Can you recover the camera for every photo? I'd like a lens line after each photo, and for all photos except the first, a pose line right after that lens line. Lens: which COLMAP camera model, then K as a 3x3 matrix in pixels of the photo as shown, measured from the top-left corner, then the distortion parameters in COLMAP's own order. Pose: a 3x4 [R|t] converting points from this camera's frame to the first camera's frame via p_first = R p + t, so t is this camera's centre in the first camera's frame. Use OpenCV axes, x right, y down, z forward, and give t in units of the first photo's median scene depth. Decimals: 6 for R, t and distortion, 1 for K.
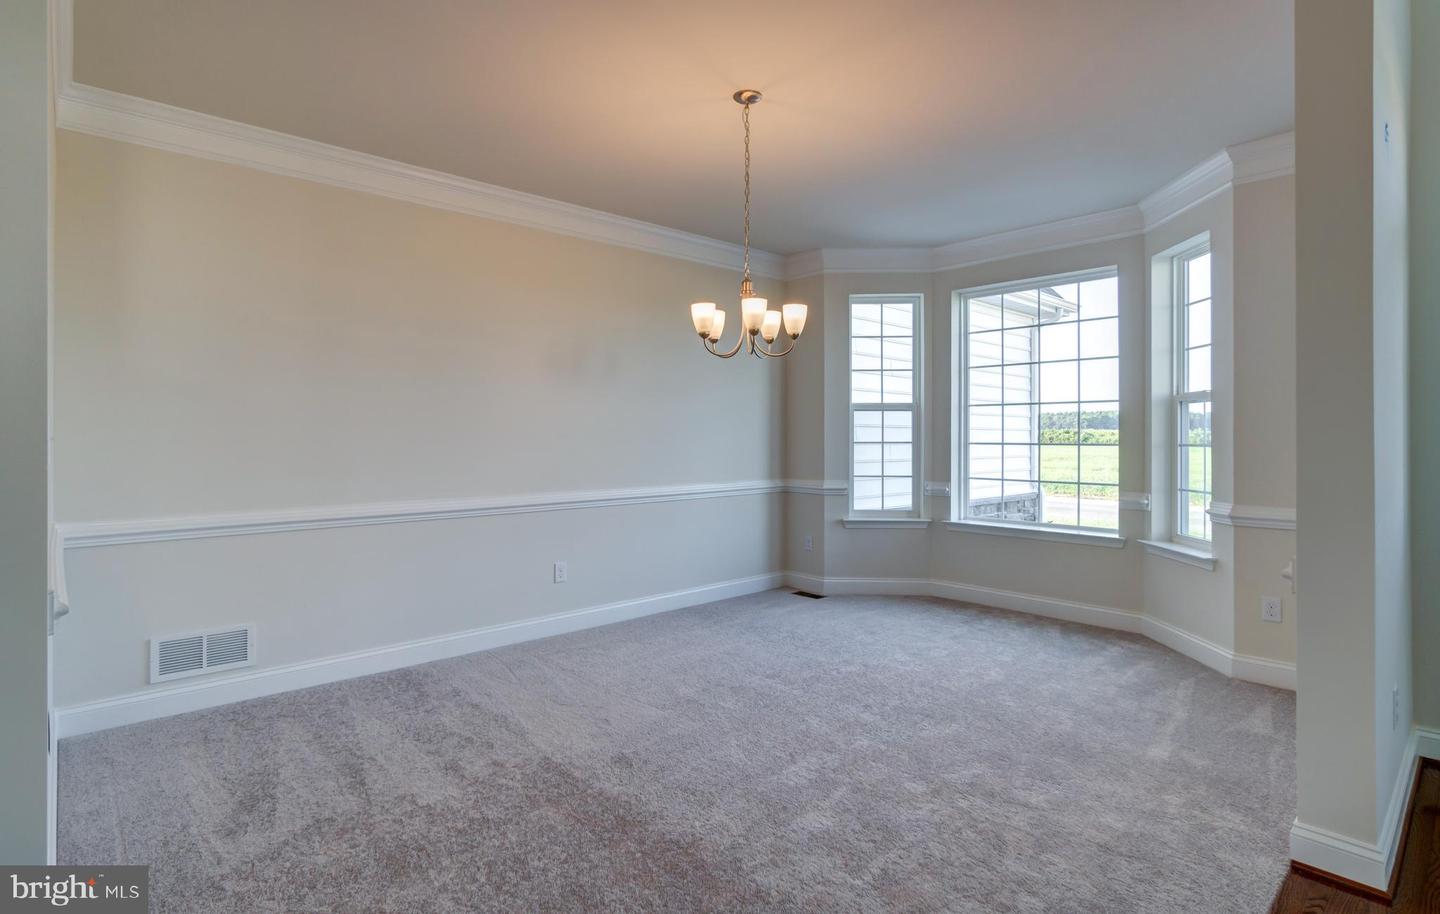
lens RADIAL K [[731.2, 0, 716.6], [0, 731.2, 448.0], [0, 0, 1]] dist [-0.000291, 0.000487]
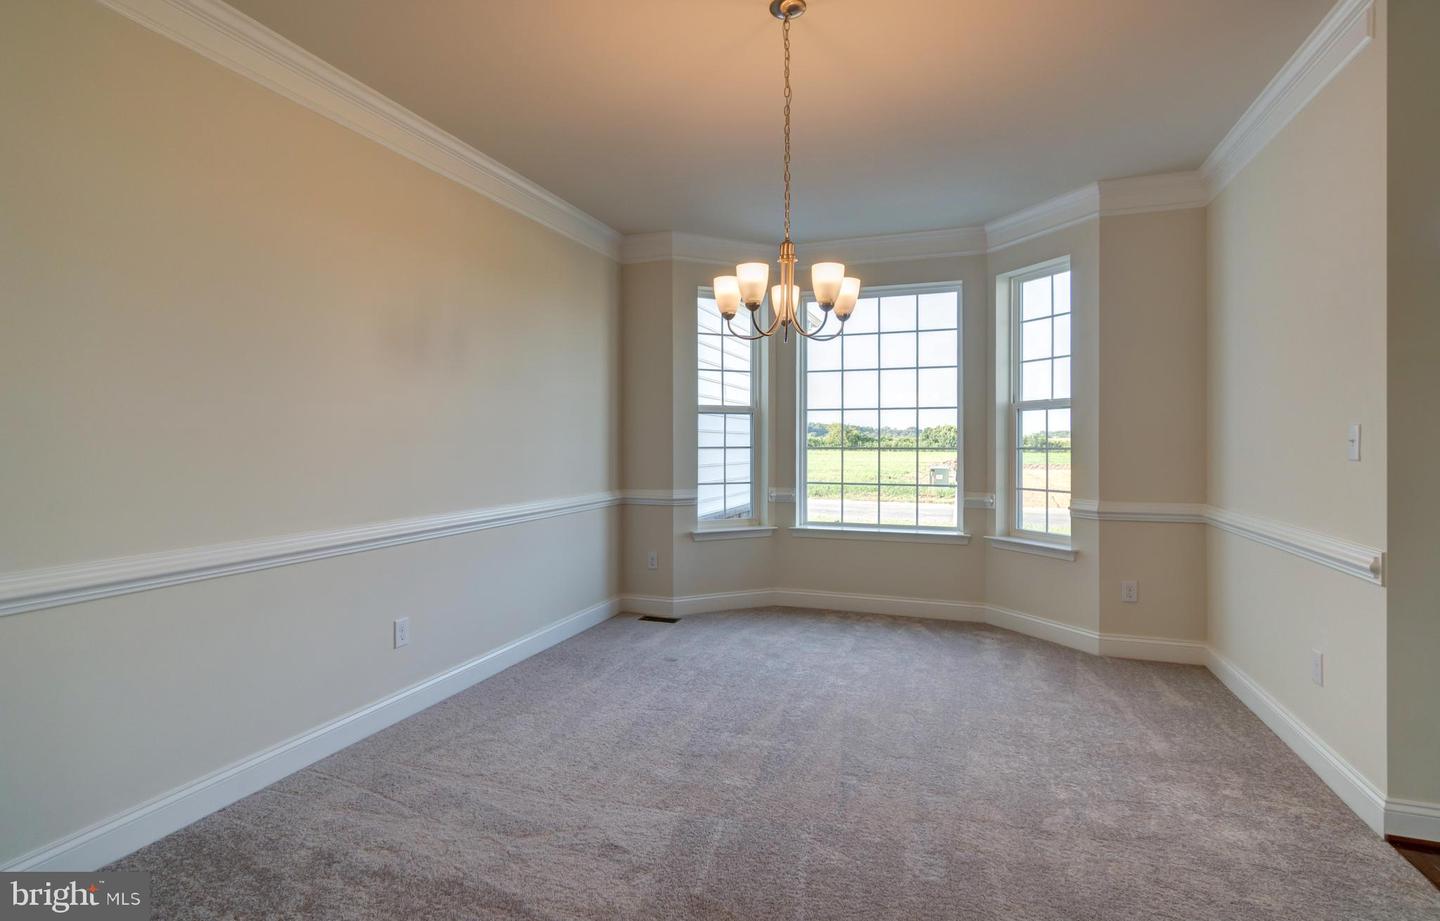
lens RADIAL K [[718.9, 0, 724.5], [0, 718.9, 452.0], [0, 0, 1]] dist [0.010042, -0.001908]
pose [[0.886617, -0.007416, 0.462445, -0.250551], [0.008137, 0.999967, 0.000437, -0.002514], [-0.462433, 0.003376, 0.886648, 0.227280]]
